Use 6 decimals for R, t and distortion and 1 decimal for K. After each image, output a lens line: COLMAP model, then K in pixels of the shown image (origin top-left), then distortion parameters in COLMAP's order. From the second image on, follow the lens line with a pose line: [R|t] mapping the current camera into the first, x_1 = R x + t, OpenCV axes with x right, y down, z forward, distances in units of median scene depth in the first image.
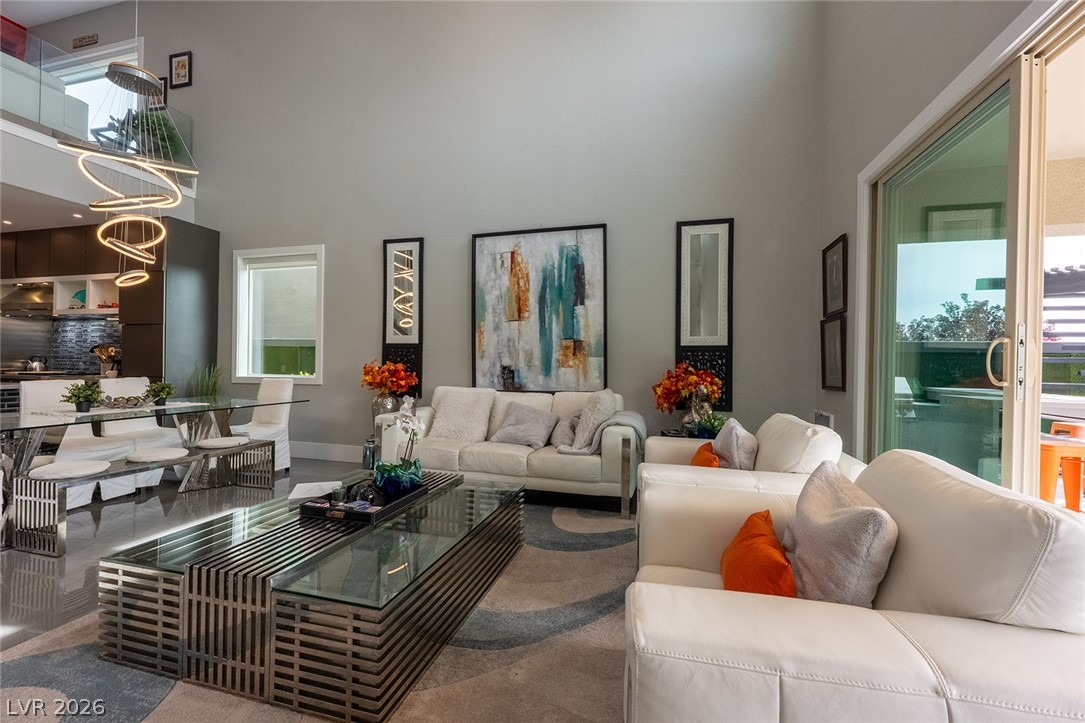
lens RADIAL K [[444.0, 0, 543.7], [0, 444.0, 364.2], [0, 0, 1]] dist [0.004490, 0.000399]
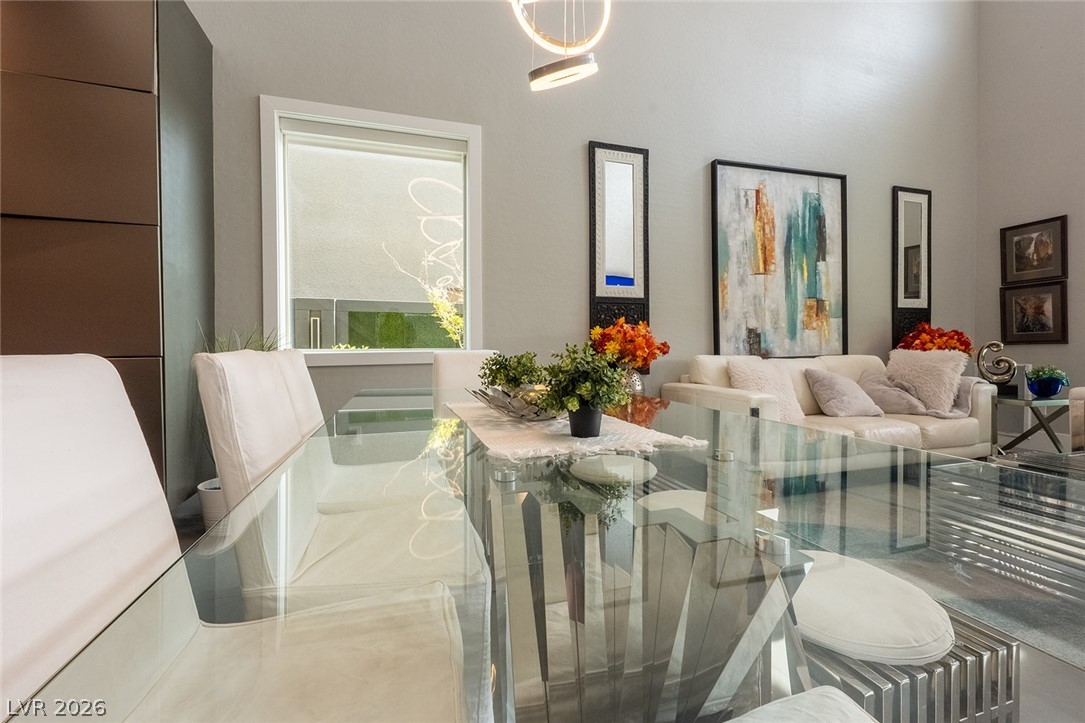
lens RADIAL K [[444.0, 0, 541.6], [0, 444.0, 358.2], [0, 0, 1]] dist [0.004490, 0.000399]
pose [[0.845666, -0.034315, 0.532609, -0.874628], [0.014657, 0.999048, 0.041095, 0.019952], [-0.533512, -0.026946, 0.845363, 0.514702]]
